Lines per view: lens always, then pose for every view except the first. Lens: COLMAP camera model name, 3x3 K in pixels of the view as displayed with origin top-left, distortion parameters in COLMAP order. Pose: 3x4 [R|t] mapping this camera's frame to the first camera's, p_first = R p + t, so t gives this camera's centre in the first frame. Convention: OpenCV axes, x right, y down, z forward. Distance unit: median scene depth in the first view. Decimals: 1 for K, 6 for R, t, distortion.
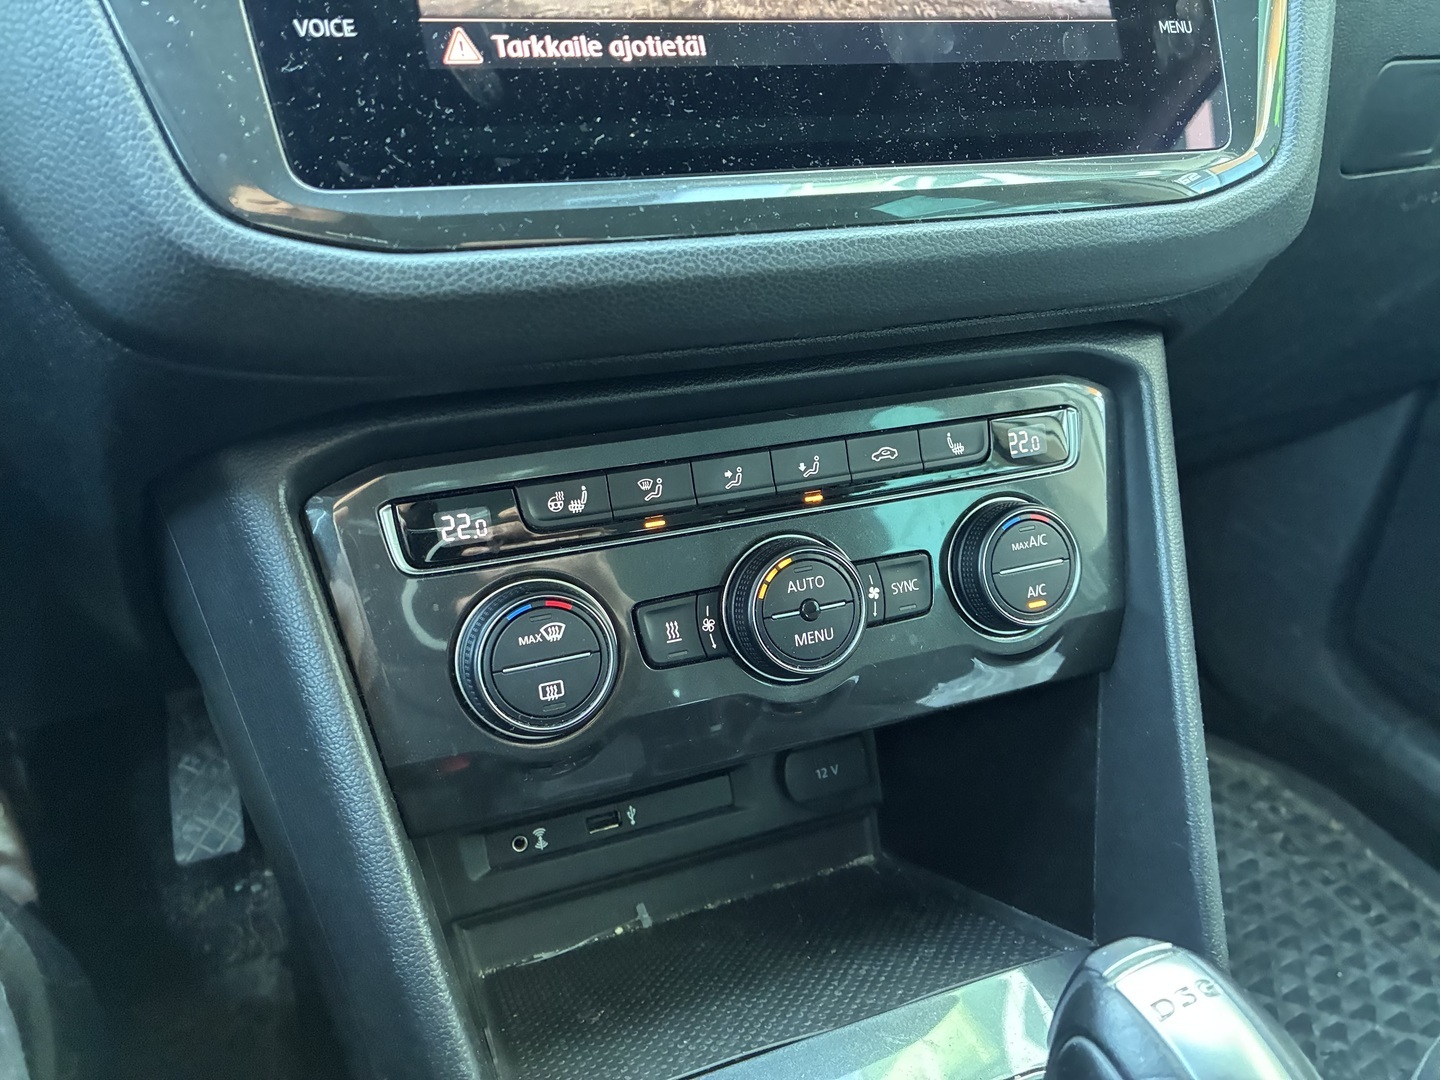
lens RADIAL K [[1082.0, 0, 746.0], [0, 1082.0, 537.3], [0, 0, 1]] dist [0.035936, -0.064859]
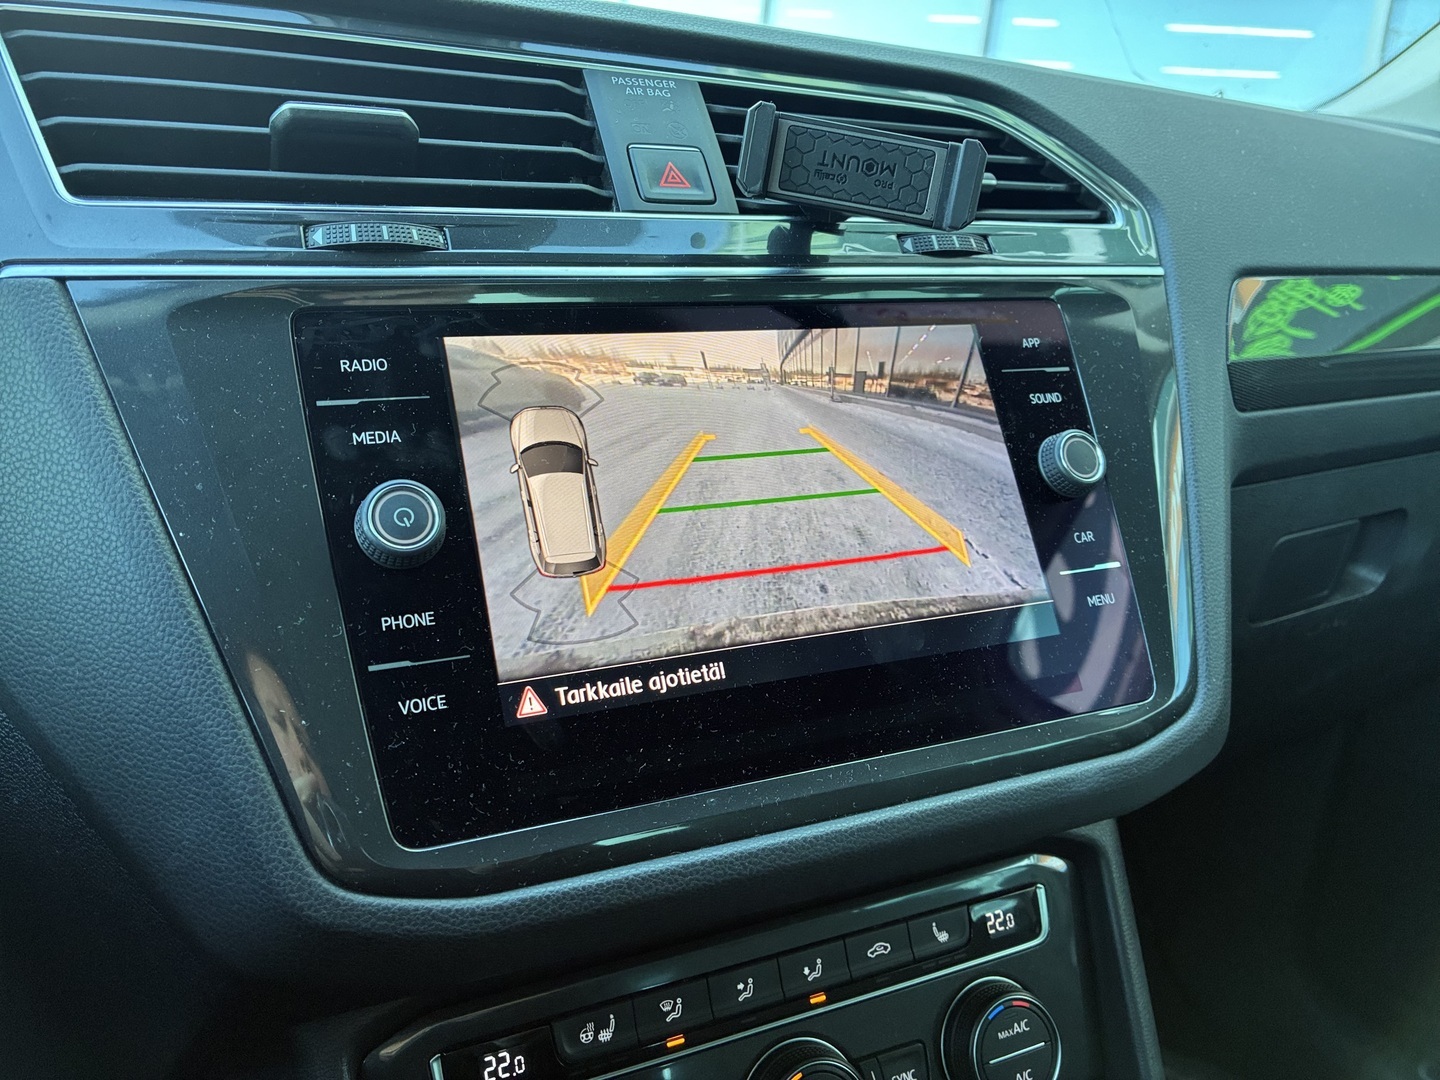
lens RADIAL K [[1082.0, 0, 739.9], [0, 1082.0, 541.1], [0, 0, 1]] dist [0.035936, -0.064859]
pose [[0.998995, -0.018064, 0.041031, -0.071934], [0.026202, 0.977899, -0.207428, -0.361564], [-0.036377, 0.208294, 0.977389, -0.233873]]
